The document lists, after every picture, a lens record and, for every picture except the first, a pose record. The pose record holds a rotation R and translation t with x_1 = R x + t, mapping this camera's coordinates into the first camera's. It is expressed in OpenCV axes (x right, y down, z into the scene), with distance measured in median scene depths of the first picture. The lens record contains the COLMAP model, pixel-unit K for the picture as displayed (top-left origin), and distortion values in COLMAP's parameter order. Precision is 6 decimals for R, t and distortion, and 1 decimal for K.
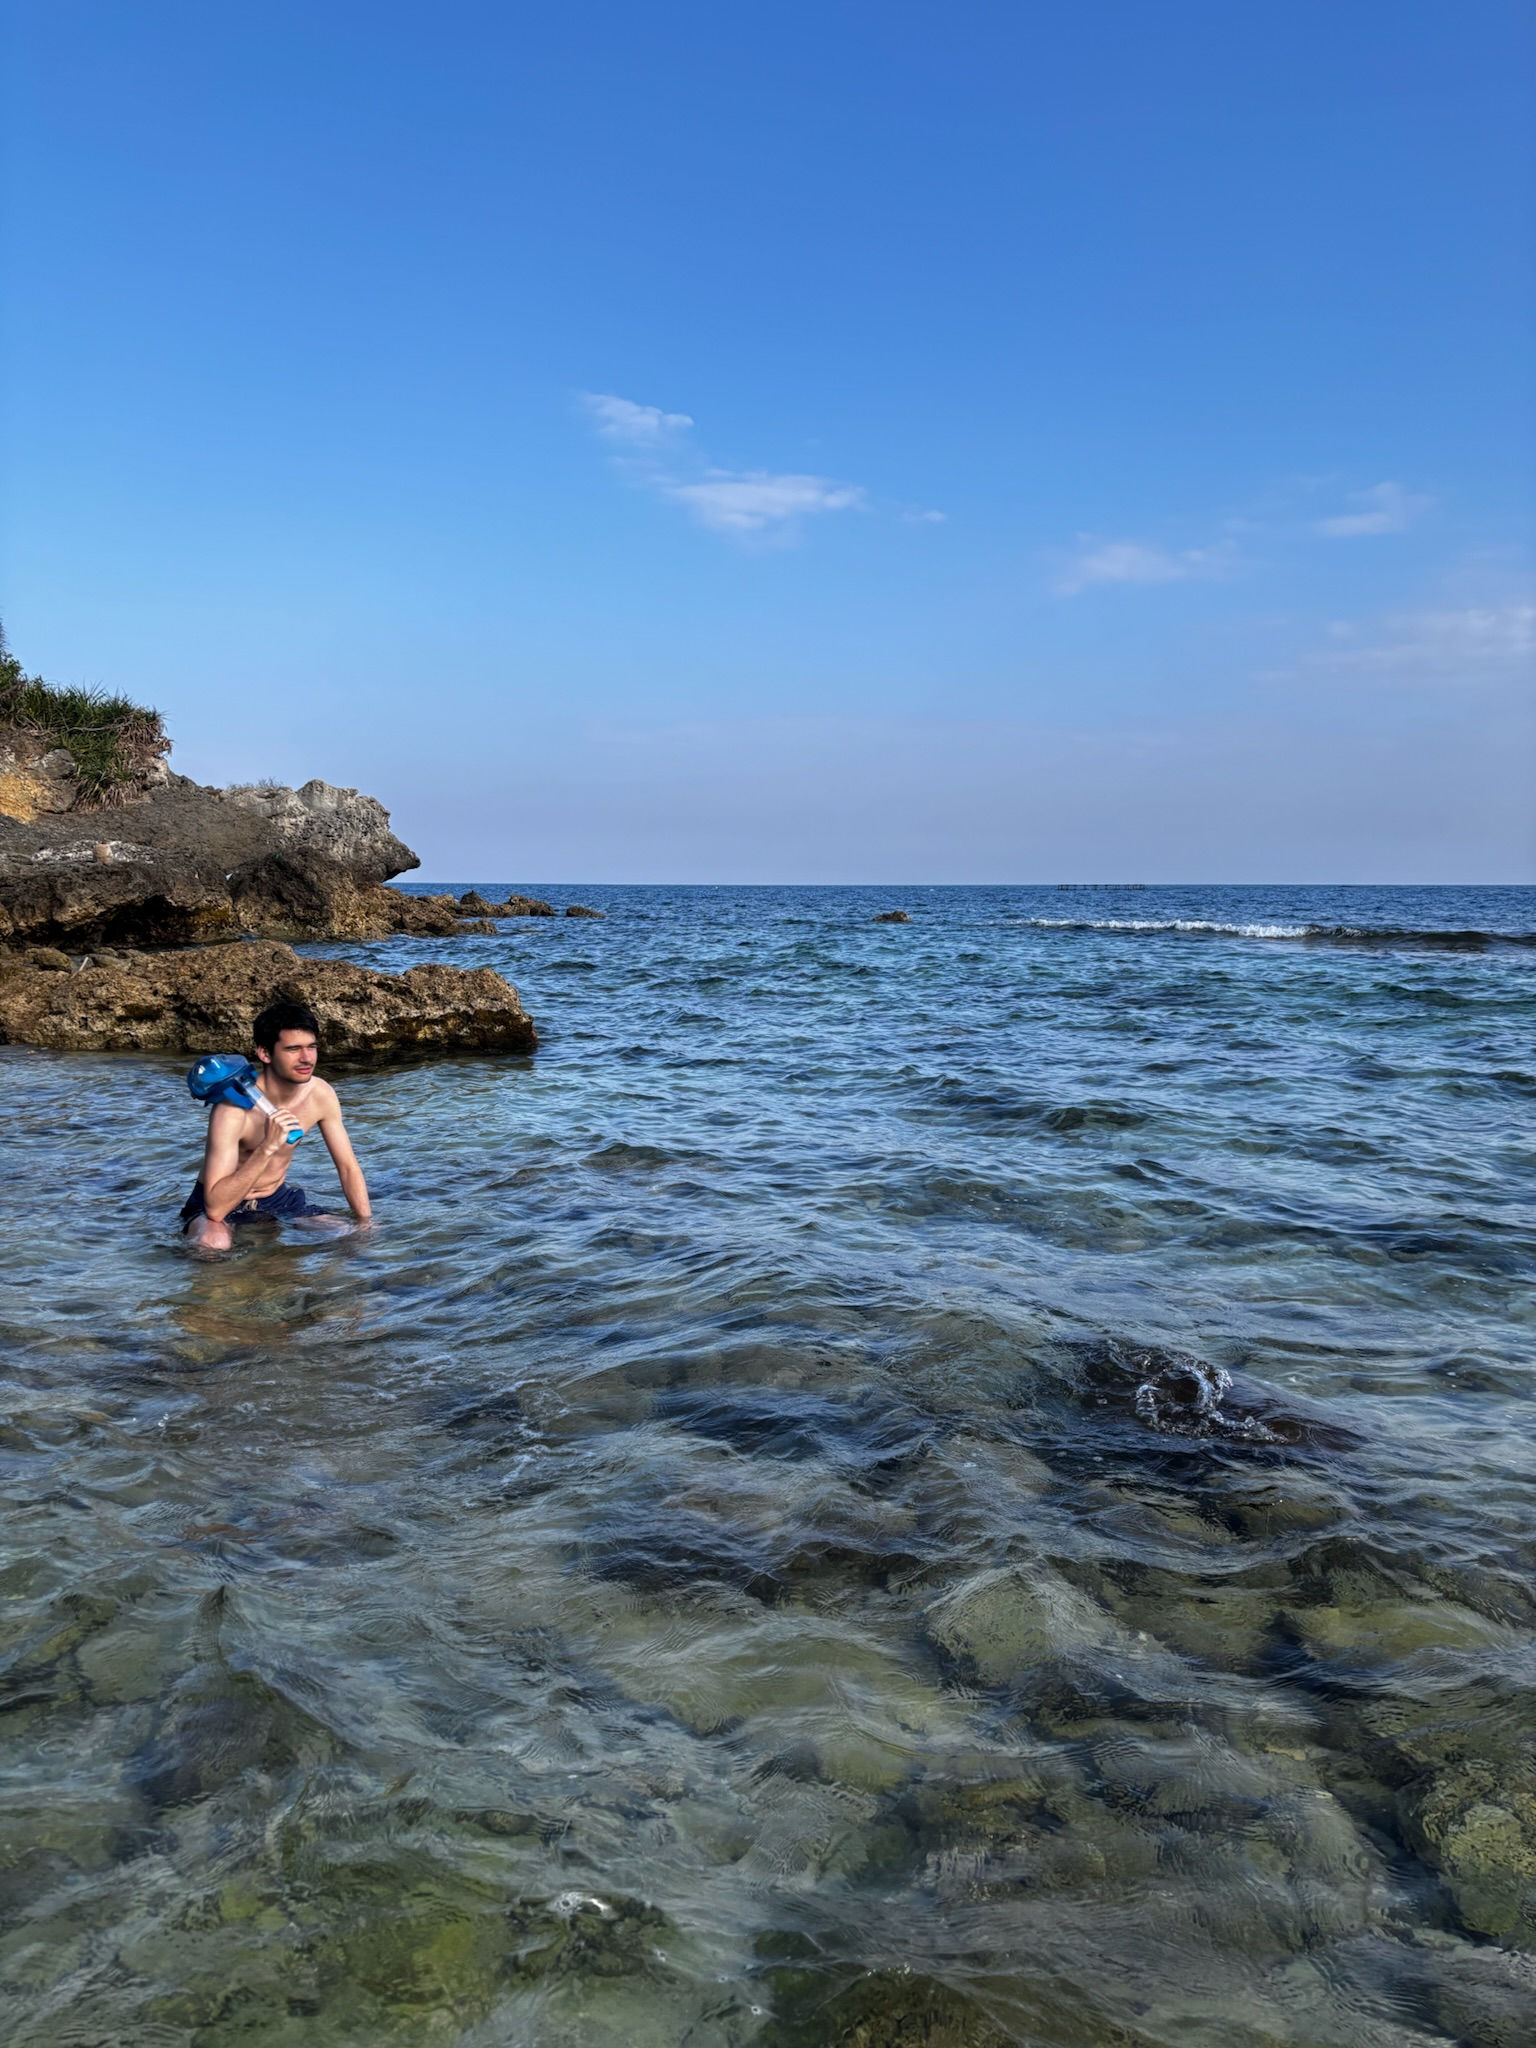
lens RADIAL K [[1555.1, 0, 767.6], [0, 1555.1, 1027.0], [0, 0, 1]] dist [0.002108, 0.001953]
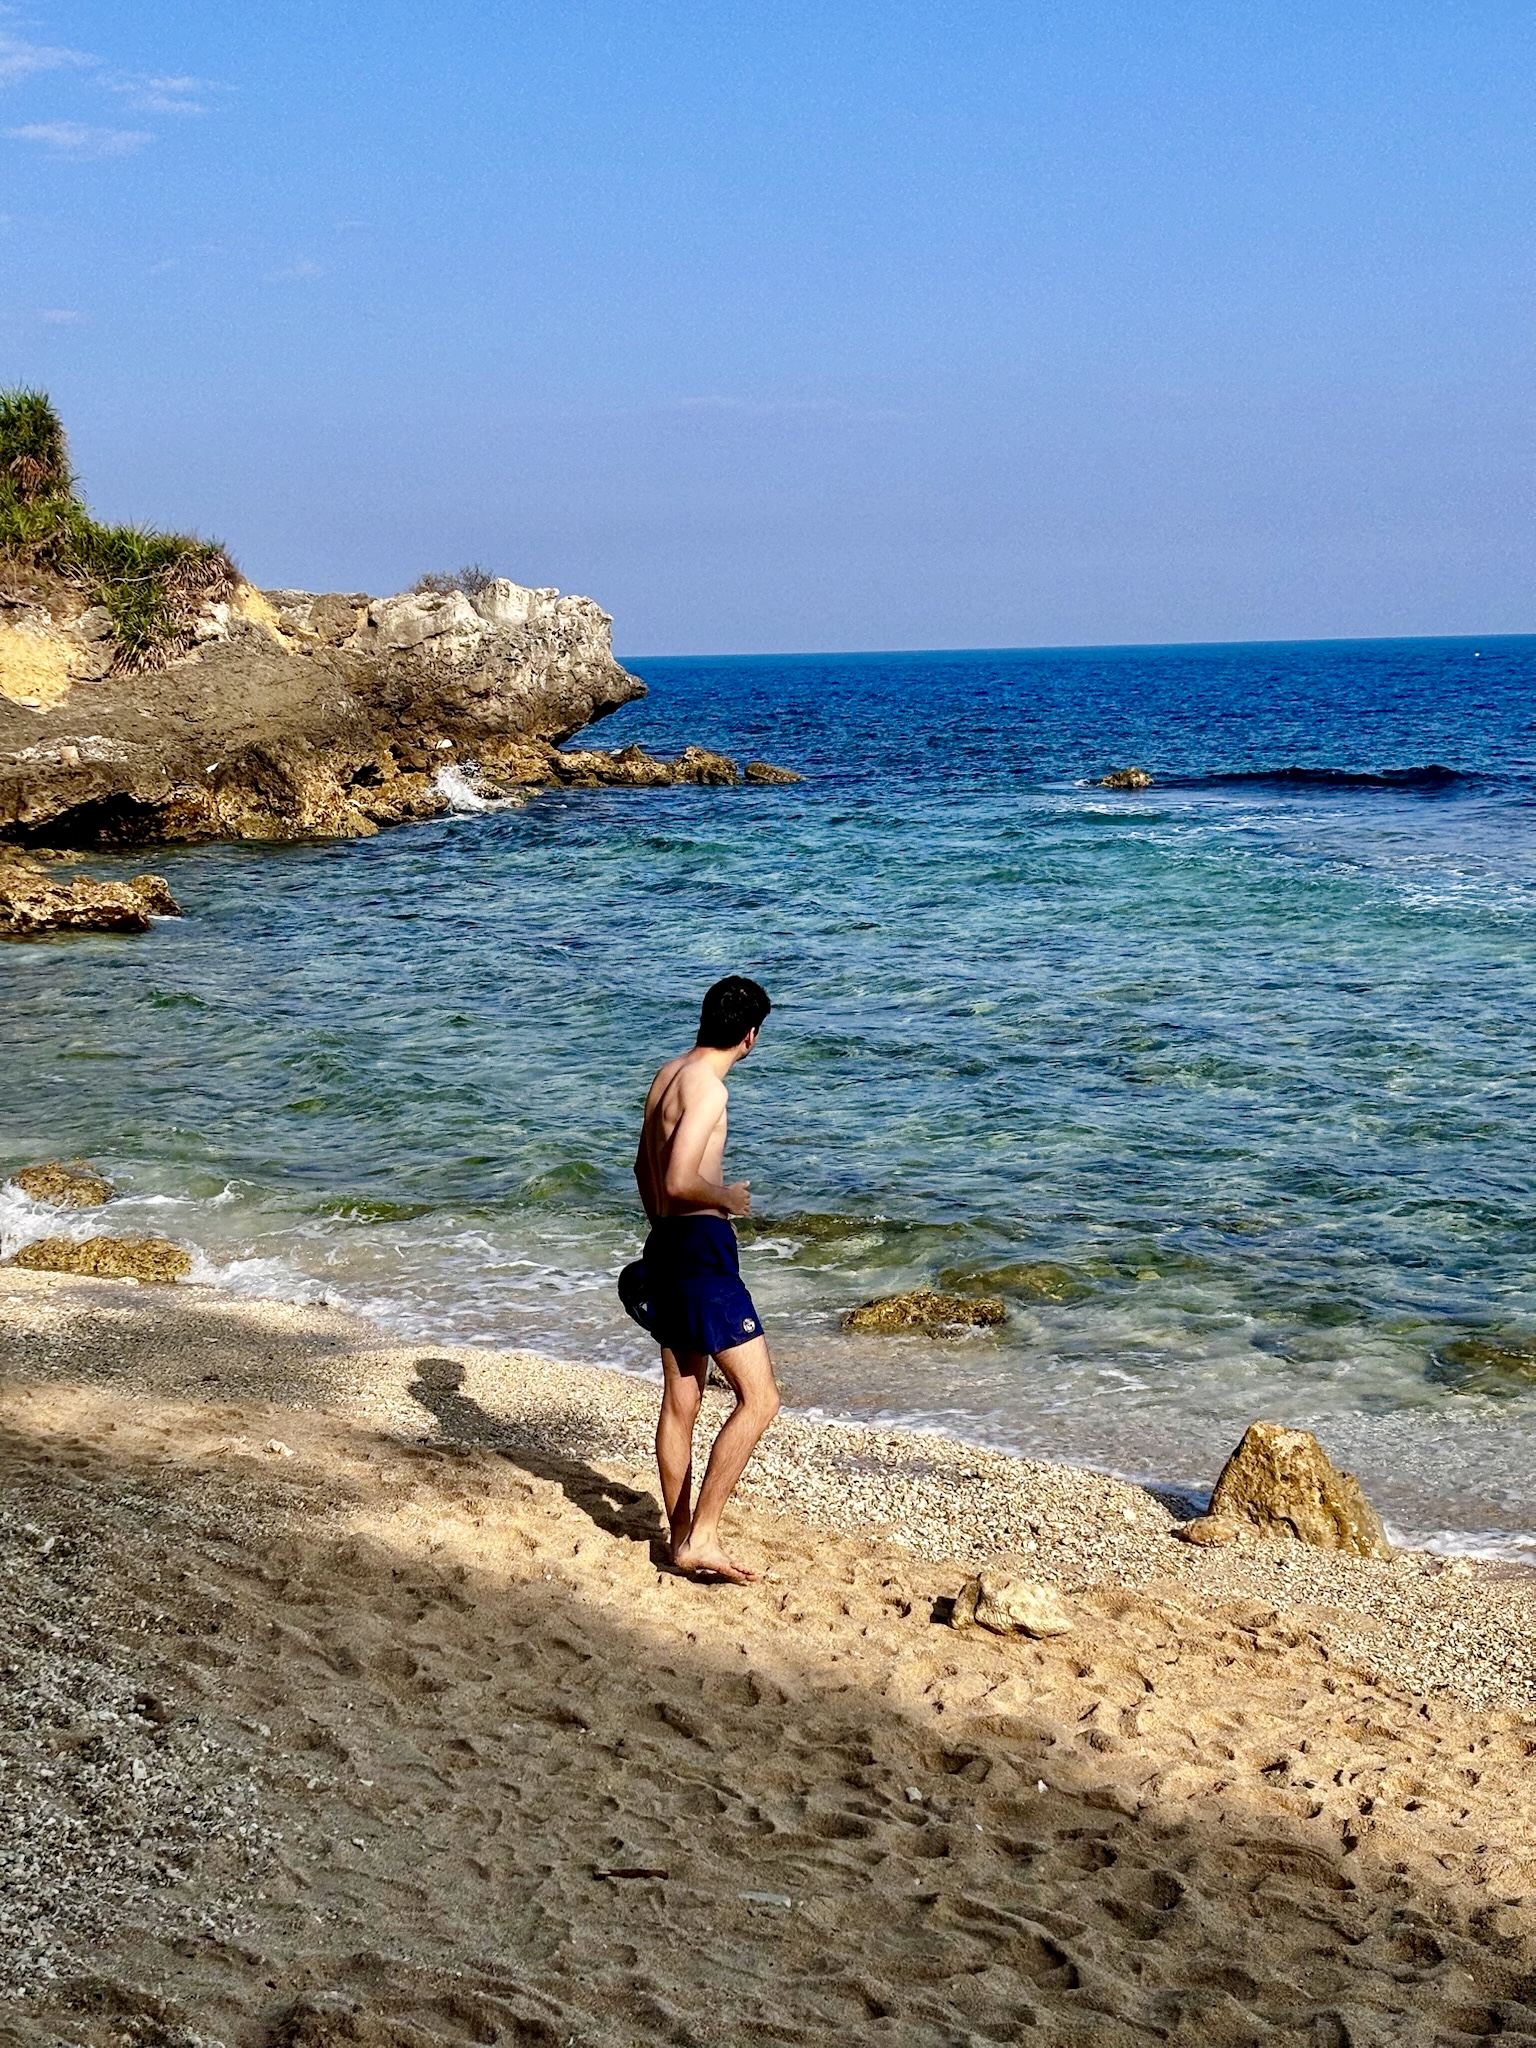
lens RADIAL K [[3104.8, 0, 768.1], [0, 3104.8, 1021.5], [0, 0, 1]] dist [0.024192, 0.000000]
pose [[0.957819, 0.013726, -0.287043, 0.554177], [-0.005765, 0.999575, 0.028562, 0.005081], [0.287313, -0.025703, 0.957492, -0.773723]]
